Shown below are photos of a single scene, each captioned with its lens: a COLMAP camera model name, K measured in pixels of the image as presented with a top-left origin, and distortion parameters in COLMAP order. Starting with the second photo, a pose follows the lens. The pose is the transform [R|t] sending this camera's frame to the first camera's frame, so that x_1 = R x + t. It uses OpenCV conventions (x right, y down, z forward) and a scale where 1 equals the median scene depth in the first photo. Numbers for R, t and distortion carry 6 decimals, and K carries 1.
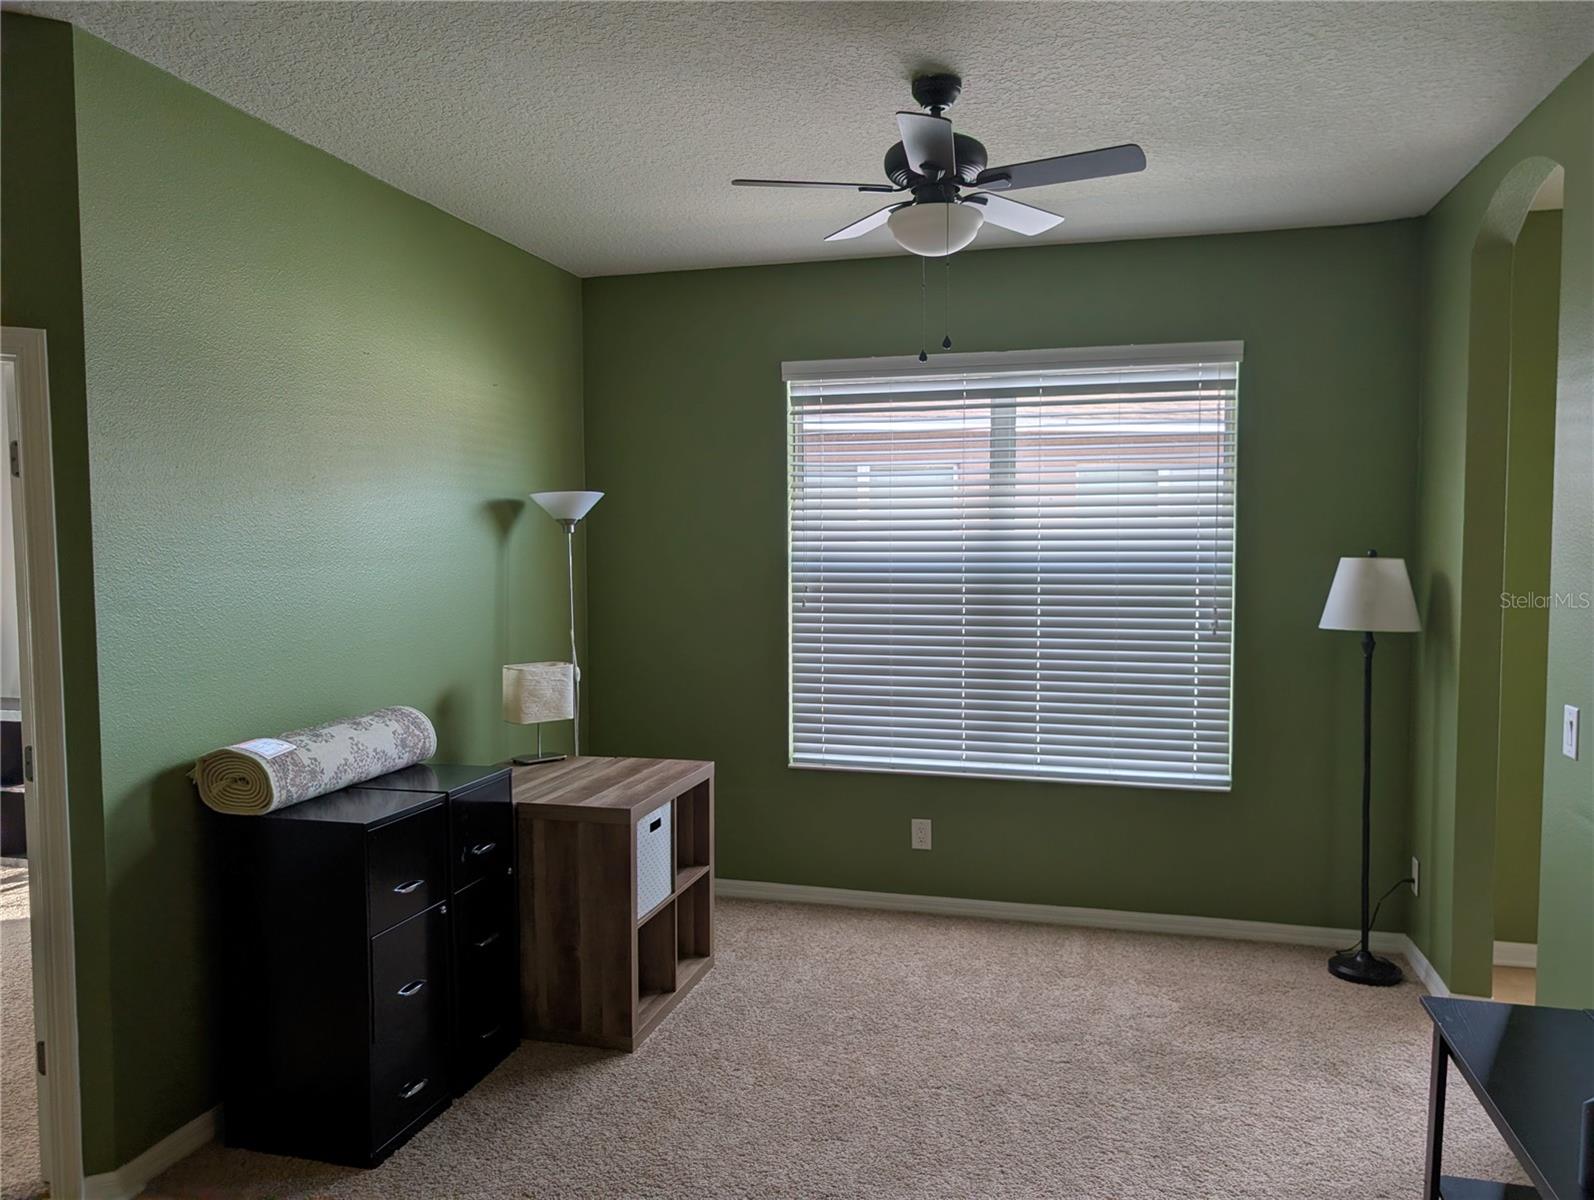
lens RADIAL K [[1147.0, 0, 802.7], [0, 1147.0, 605.6], [0, 0, 1]] dist [0.019447, -0.018153]
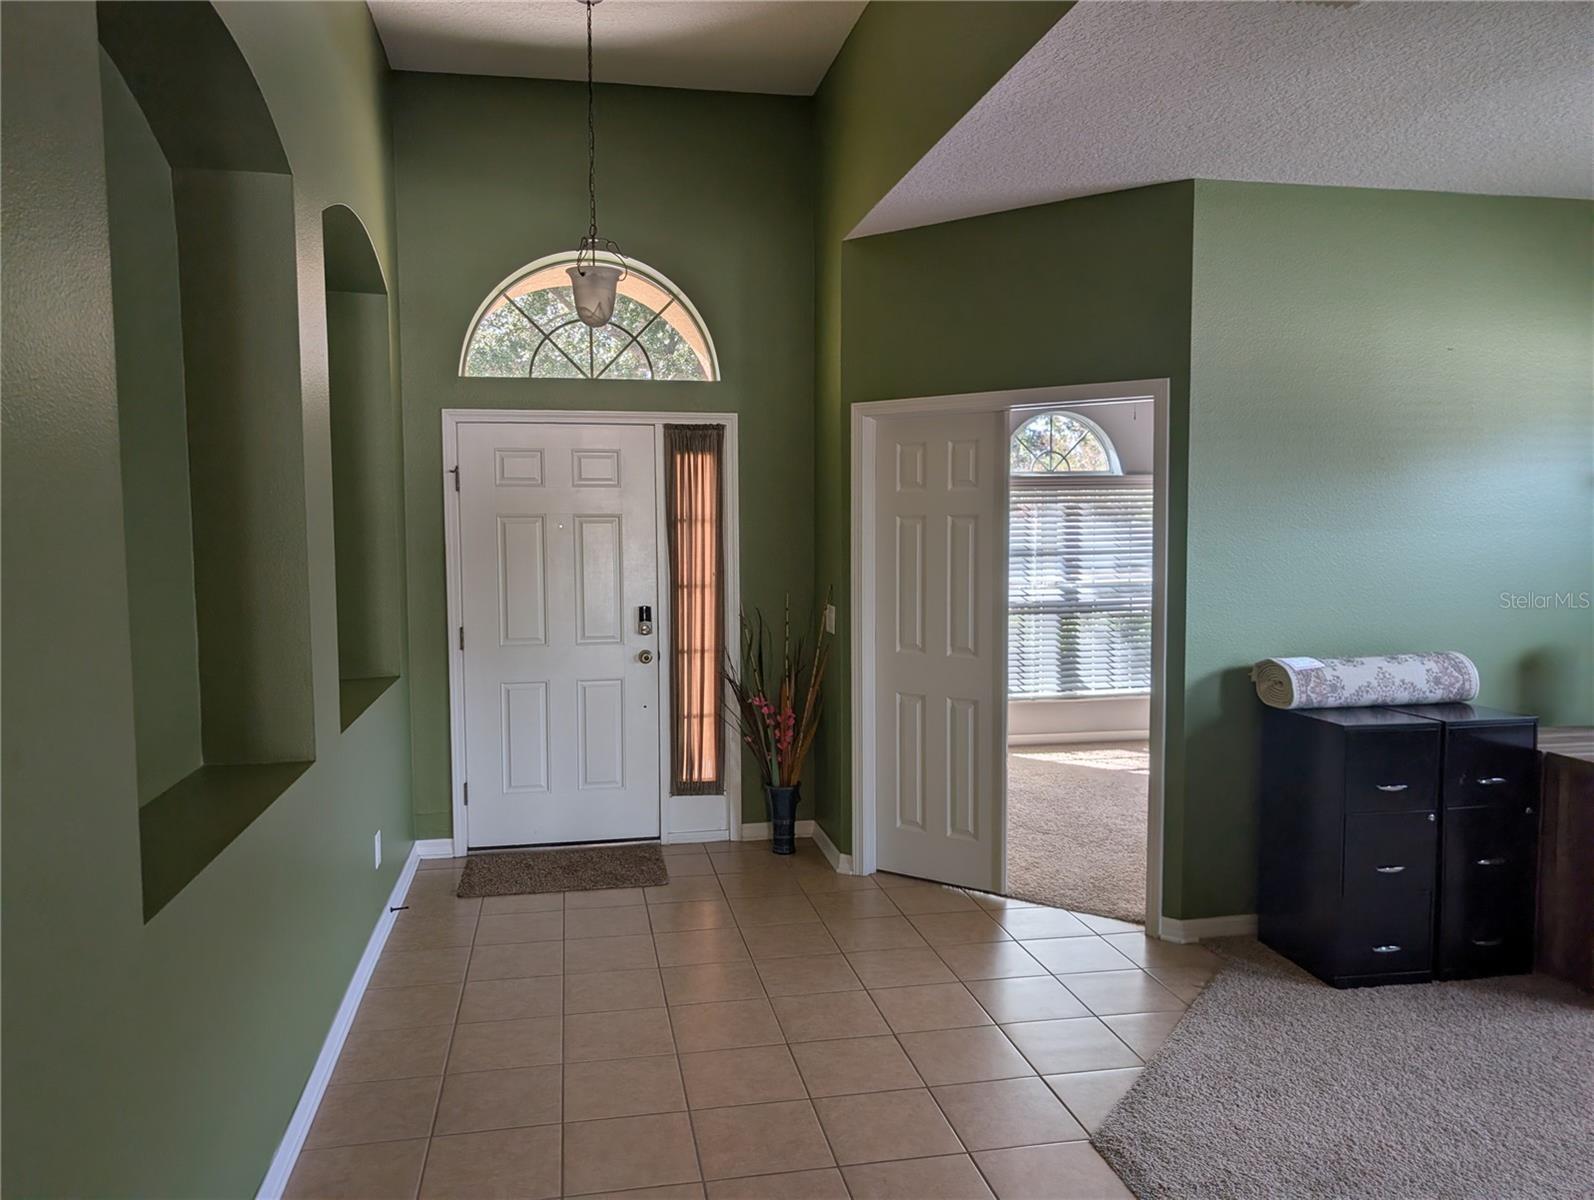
lens RADIAL K [[1147.0, 0, 793.8], [0, 1147.0, 599.6], [0, 0, 1]] dist [0.019447, -0.018153]
pose [[0.425706, 0.059291, -0.902917, 0.488379], [-0.043486, 0.998039, 0.045034, 0.013372], [0.903816, 0.020092, 0.427449, -0.119478]]
